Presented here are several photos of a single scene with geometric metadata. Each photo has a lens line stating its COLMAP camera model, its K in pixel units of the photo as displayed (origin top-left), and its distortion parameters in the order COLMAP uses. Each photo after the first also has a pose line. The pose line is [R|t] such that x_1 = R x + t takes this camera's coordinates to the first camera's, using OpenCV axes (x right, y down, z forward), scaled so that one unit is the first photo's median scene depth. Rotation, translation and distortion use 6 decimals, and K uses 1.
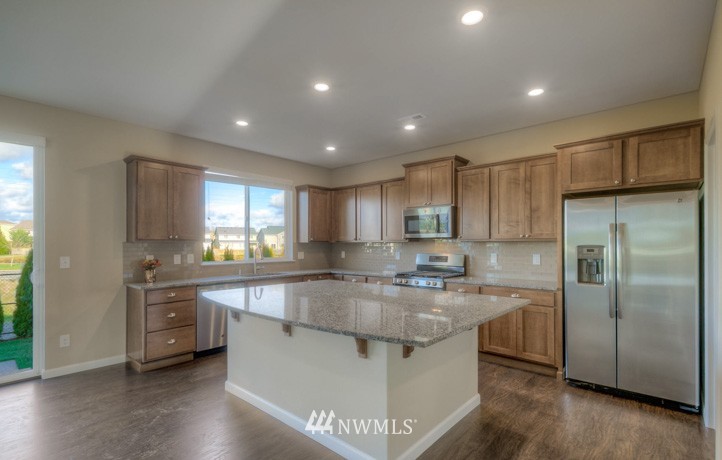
lens RADIAL K [[342.5, 0, 375.2], [0, 342.5, 244.1], [0, 0, 1]] dist [0.012783, -0.000191]
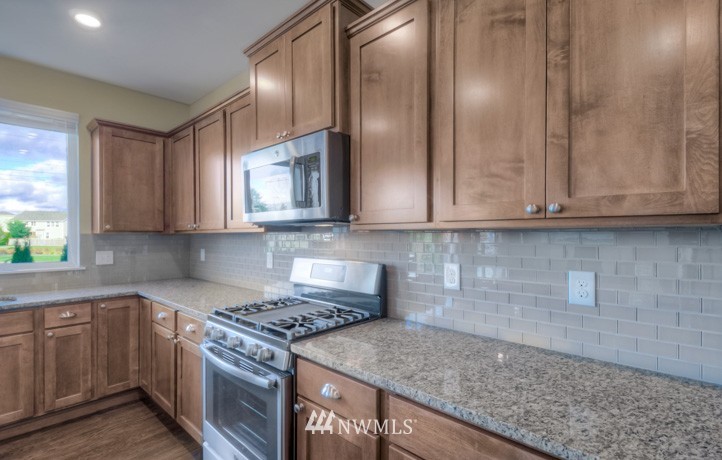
lens RADIAL K [[342.5, 0, 359.3], [0, 342.5, 231.9], [0, 0, 1]] dist [0.012783, -0.000191]
pose [[0.999247, -0.002466, -0.038726, 0.280231], [0.002176, 0.999969, -0.007535, -0.003240], [0.038743, 0.007445, 0.999221, 0.676209]]
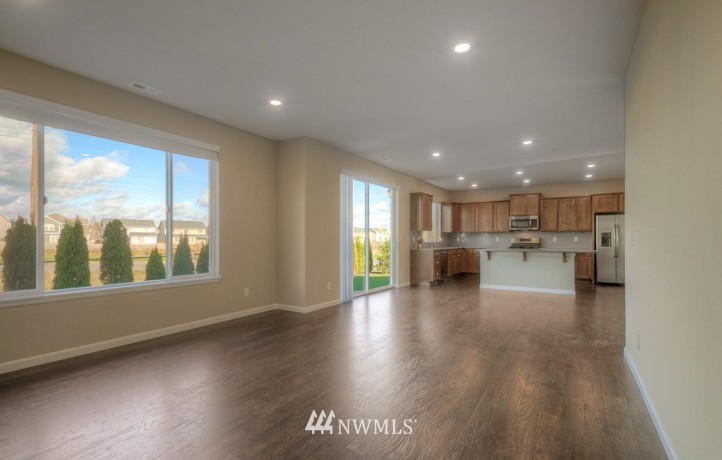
lens RADIAL K [[342.5, 0, 362.8], [0, 342.5, 243.7], [0, 0, 1]] dist [0.012783, -0.000191]
pose [[0.986292, 0.002169, 0.164998, -1.328183], [-0.004346, 0.999908, 0.012833, 0.050011], [-0.164955, -0.013375, 0.986210, -1.058328]]
